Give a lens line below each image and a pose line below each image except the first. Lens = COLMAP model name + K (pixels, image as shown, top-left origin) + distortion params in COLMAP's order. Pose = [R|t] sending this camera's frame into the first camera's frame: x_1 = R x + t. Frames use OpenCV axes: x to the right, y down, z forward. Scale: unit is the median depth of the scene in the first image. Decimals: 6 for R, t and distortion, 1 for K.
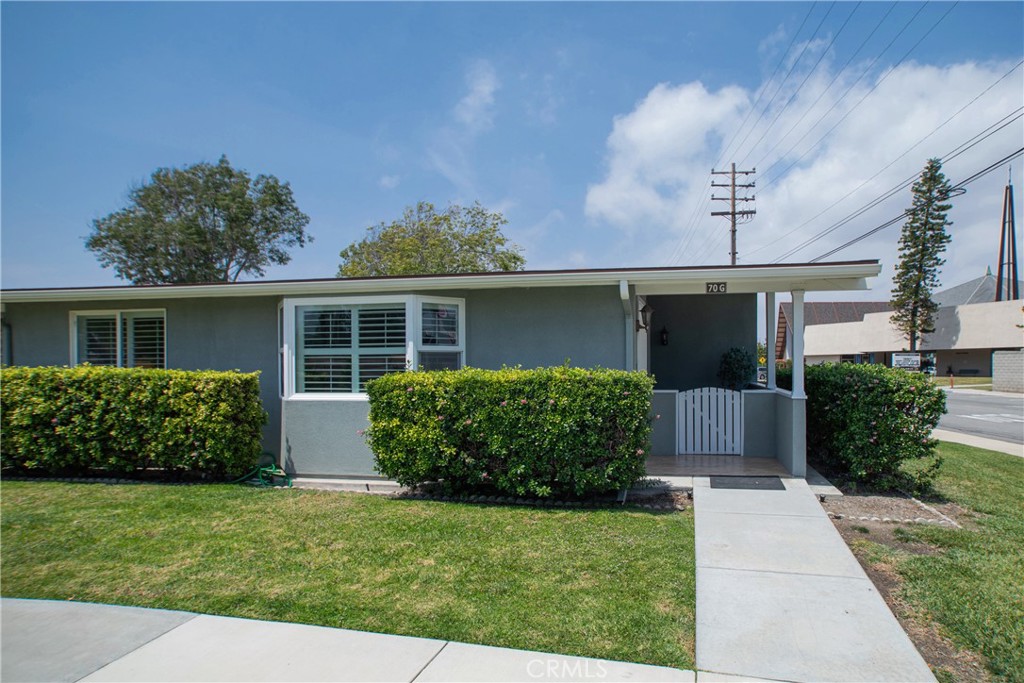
lens RADIAL K [[580.9, 0, 501.1], [0, 580.9, 367.9], [0, 0, 1]] dist [-0.002552, 0.014171]
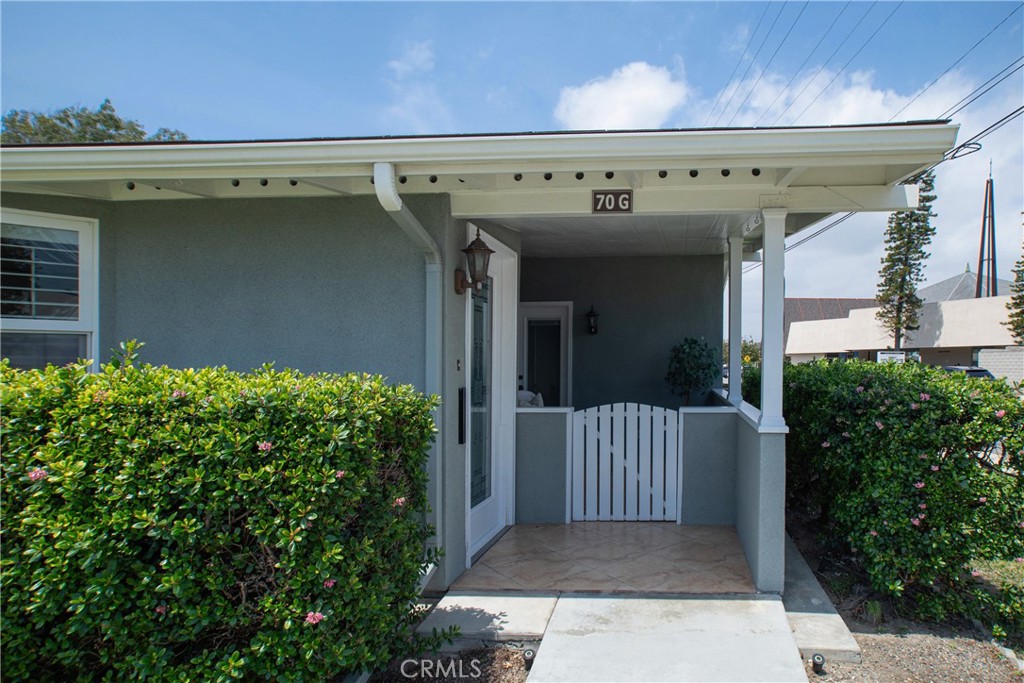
lens RADIAL K [[580.9, 0, 562.6], [0, 580.9, 380.0], [0, 0, 1]] dist [-0.002552, 0.014171]
pose [[0.994136, -0.000840, 0.108136, 0.063696], [-0.001839, 0.999694, 0.024671, -0.000543], [-0.108123, -0.024725, 0.993830, 0.119763]]
